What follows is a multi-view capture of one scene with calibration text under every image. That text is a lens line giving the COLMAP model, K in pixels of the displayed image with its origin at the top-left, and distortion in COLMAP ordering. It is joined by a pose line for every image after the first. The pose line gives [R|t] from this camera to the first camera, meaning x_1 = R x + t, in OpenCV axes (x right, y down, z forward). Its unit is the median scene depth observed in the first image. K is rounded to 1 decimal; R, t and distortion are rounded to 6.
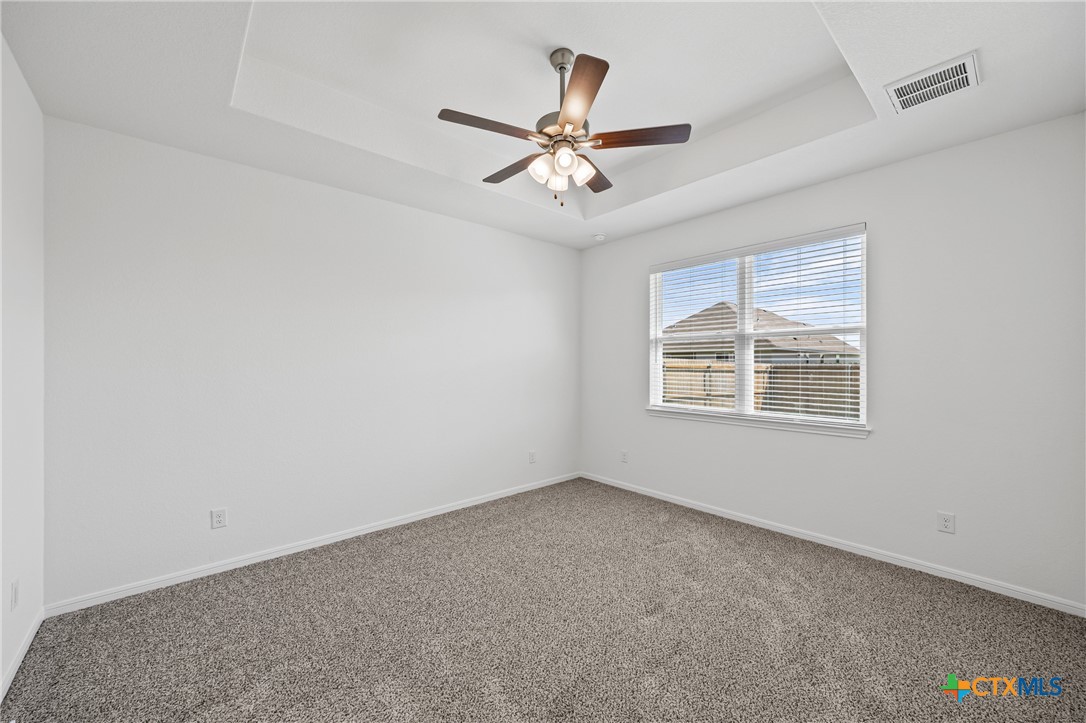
lens RADIAL K [[409.1, 0, 543.0], [0, 409.1, 361.5], [0, 0, 1]] dist [-0.000779, -0.000044]
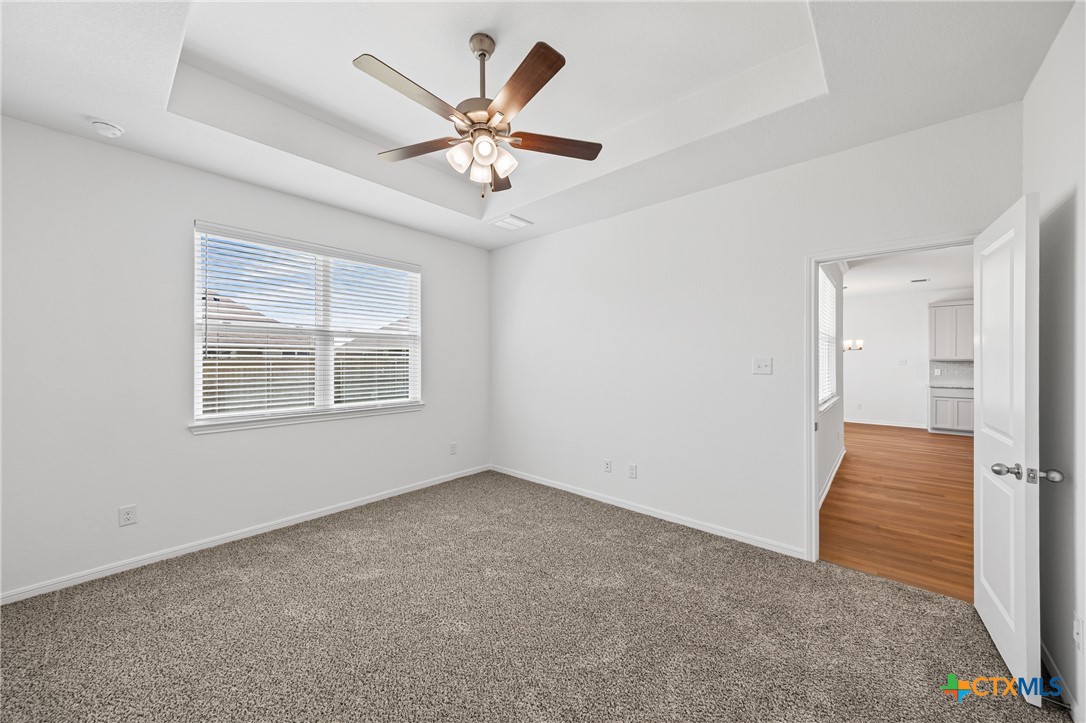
lens RADIAL K [[380.8, 0, 543.0], [0, 380.8, 361.5], [0, 0, 1]] dist [0.000975, 0.000049]
pose [[-0.113356, -0.003674, 0.993548, -0.582612], [-0.007532, 0.999968, 0.002839, 0.002173], [-0.993526, -0.007162, -0.113380, 0.642637]]
